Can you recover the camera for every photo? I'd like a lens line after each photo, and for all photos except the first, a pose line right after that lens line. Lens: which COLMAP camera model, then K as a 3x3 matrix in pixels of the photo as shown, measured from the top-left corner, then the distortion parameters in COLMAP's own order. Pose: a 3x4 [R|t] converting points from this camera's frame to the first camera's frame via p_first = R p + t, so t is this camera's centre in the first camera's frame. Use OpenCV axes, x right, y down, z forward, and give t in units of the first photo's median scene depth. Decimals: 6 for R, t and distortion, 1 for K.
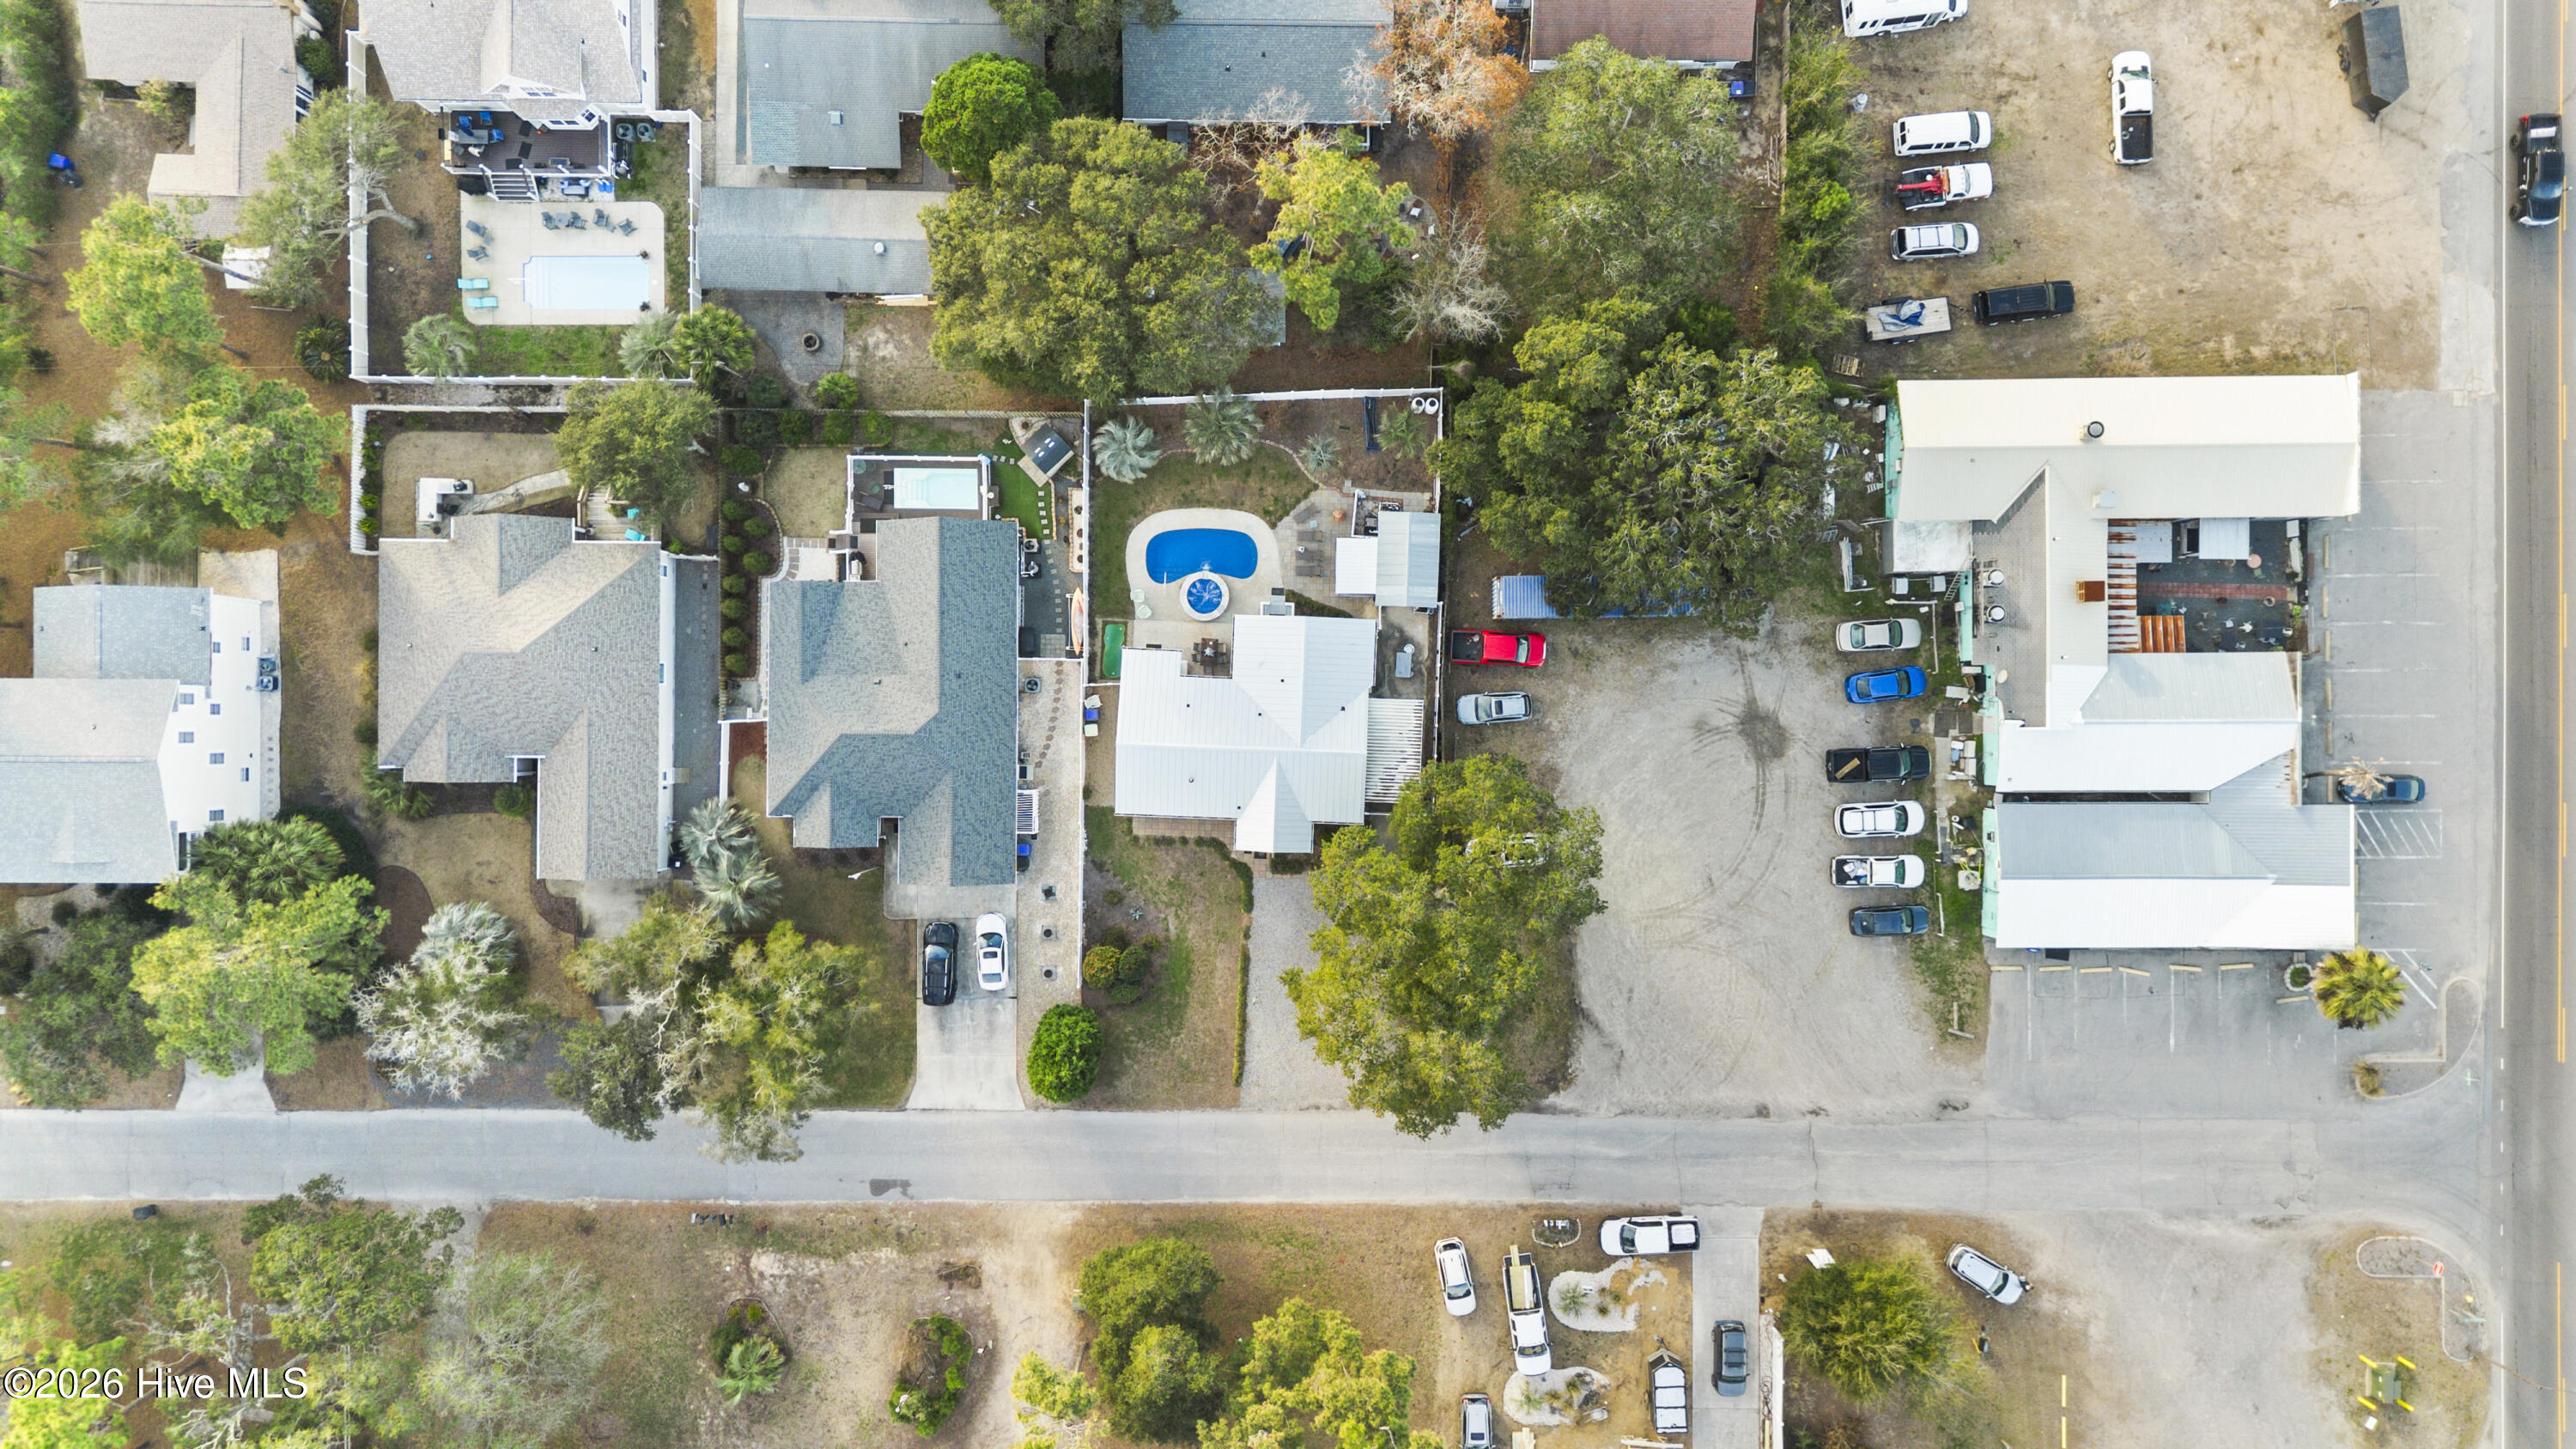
lens RADIAL K [[1832.7, 0, 1279.6], [0, 1832.7, 727.6], [0, 0, 1]] dist [0.003556, 0.000013]
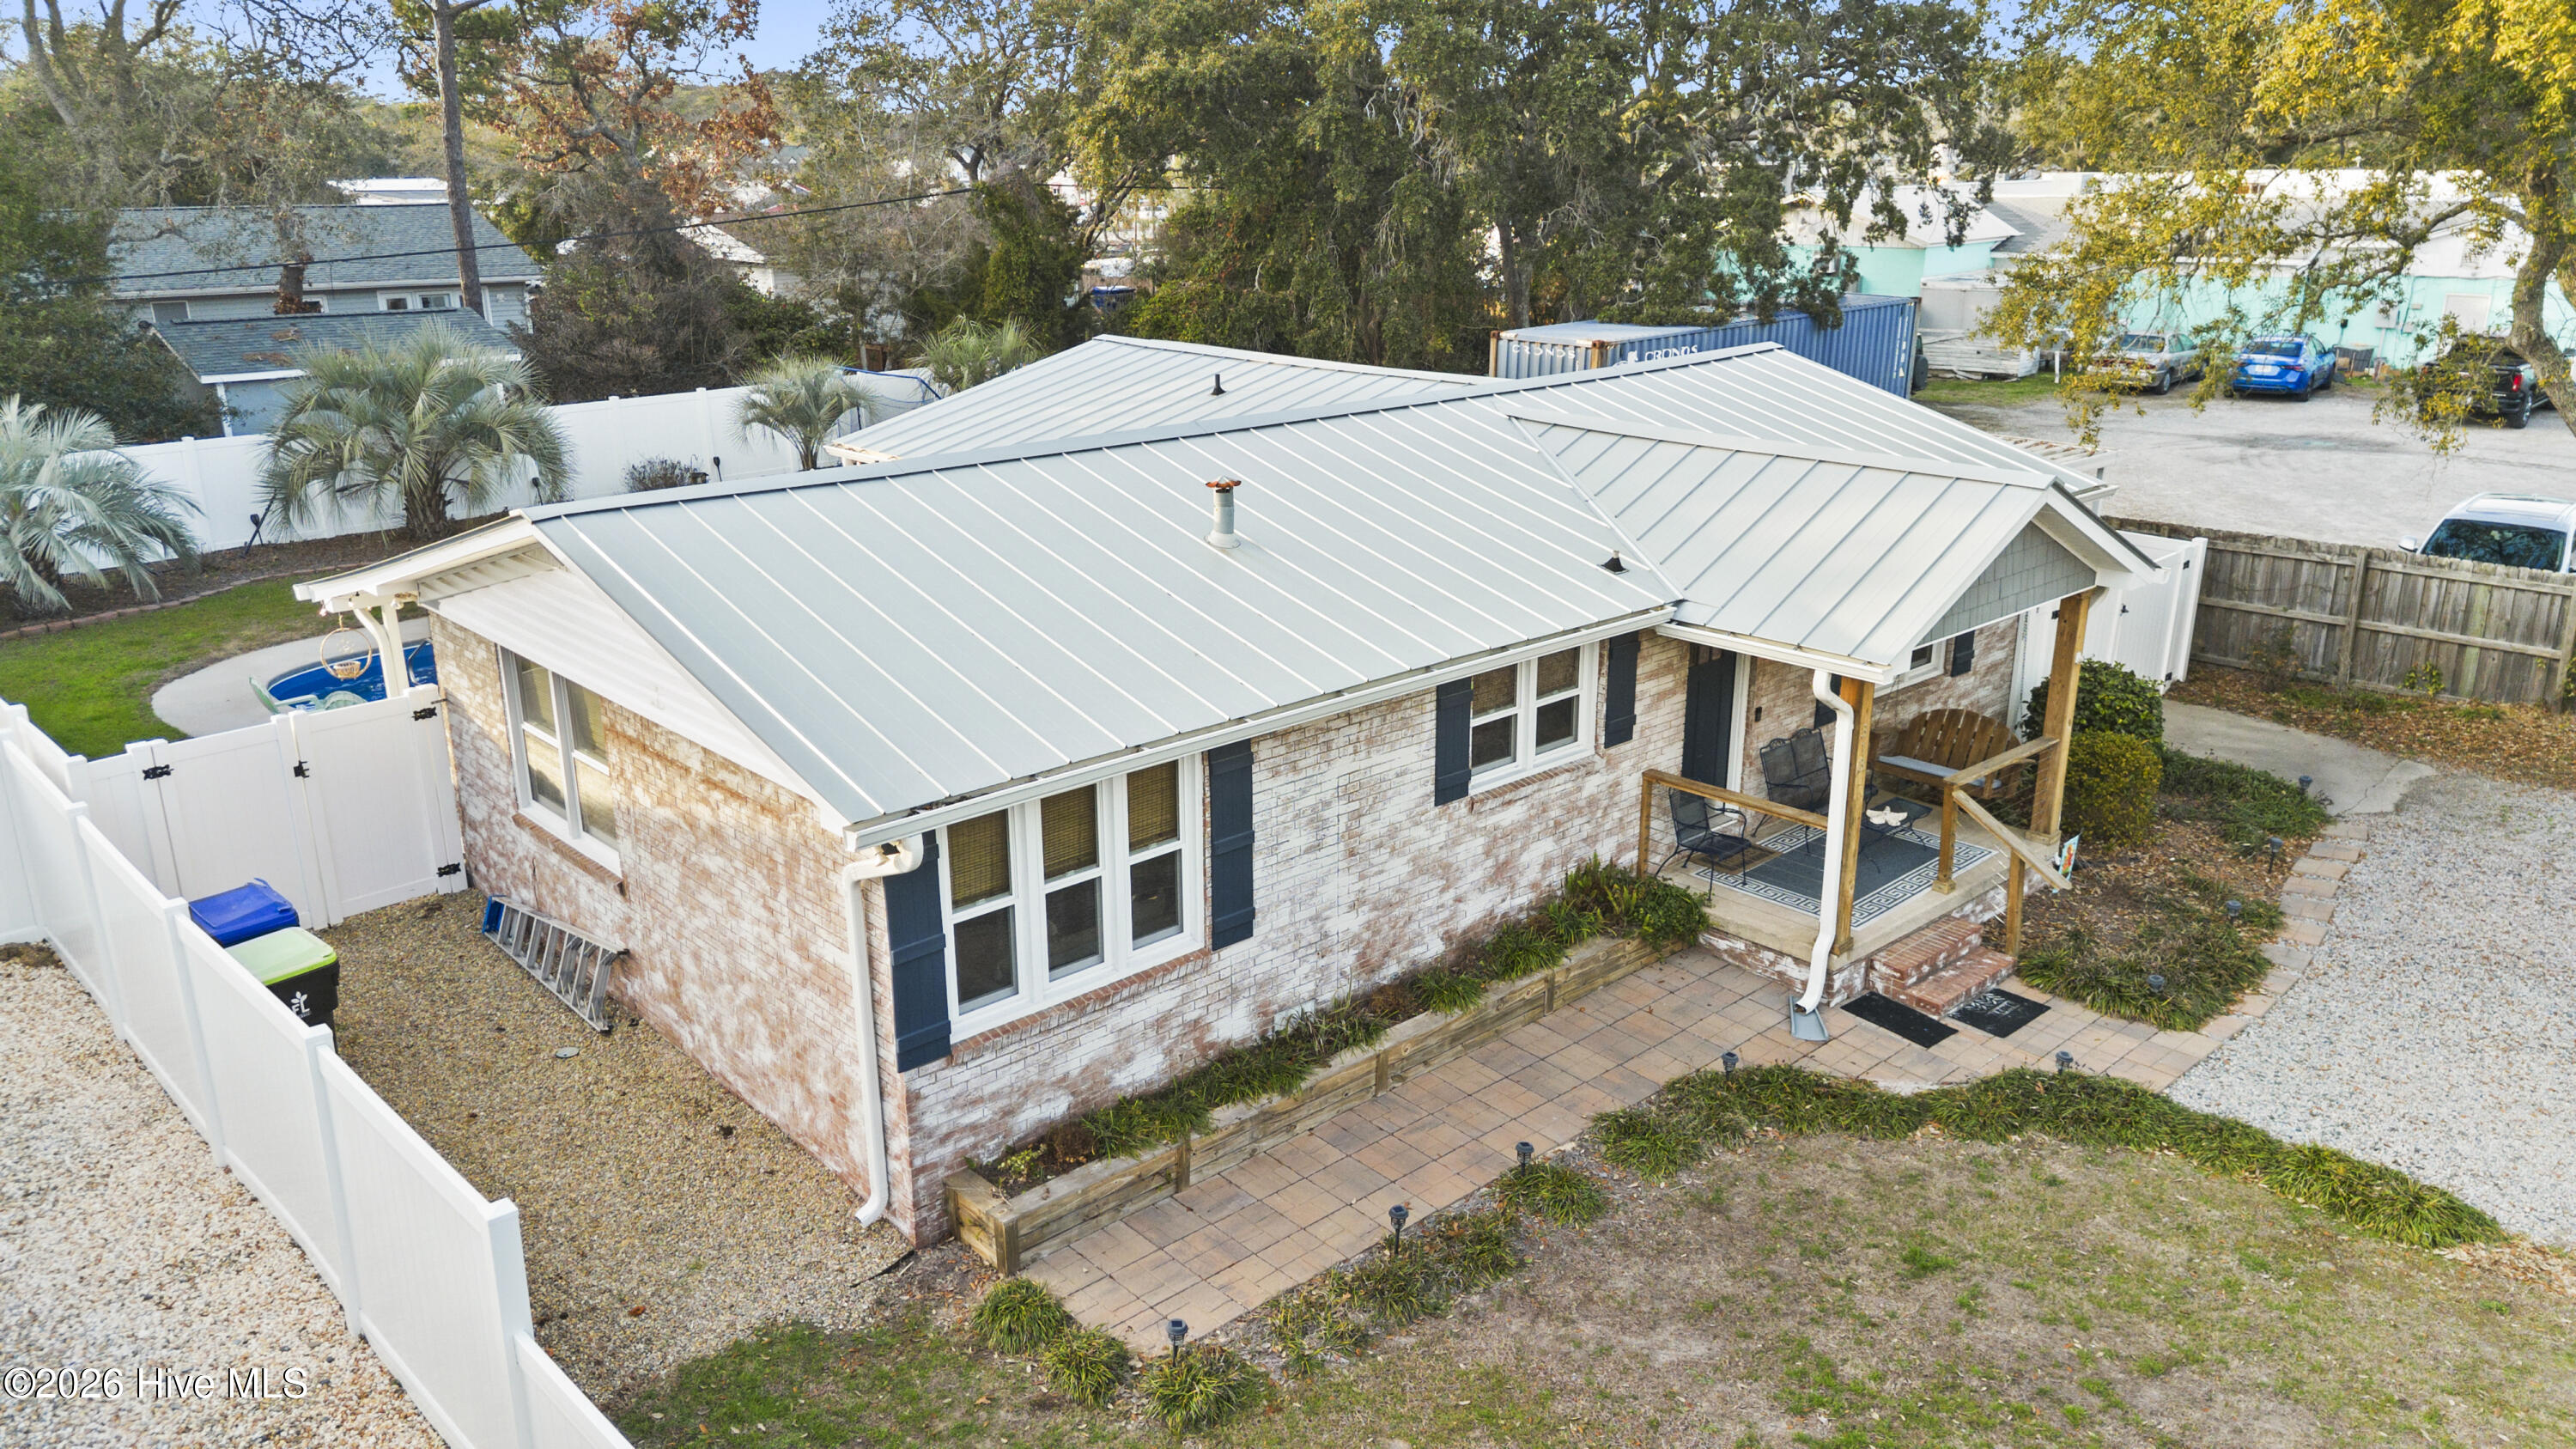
lens RADIAL K [[1819.1, 0, 1260.3], [0, 1819.1, 719.1], [0, 0, 1]] dist [0.066386, -0.081451]
pose [[0.716782, -0.202846, 0.667141, -0.132912], [0.697295, 0.210945, -0.685042, 0.120165], [-0.001771, 0.956219, 0.292645, 0.963069]]
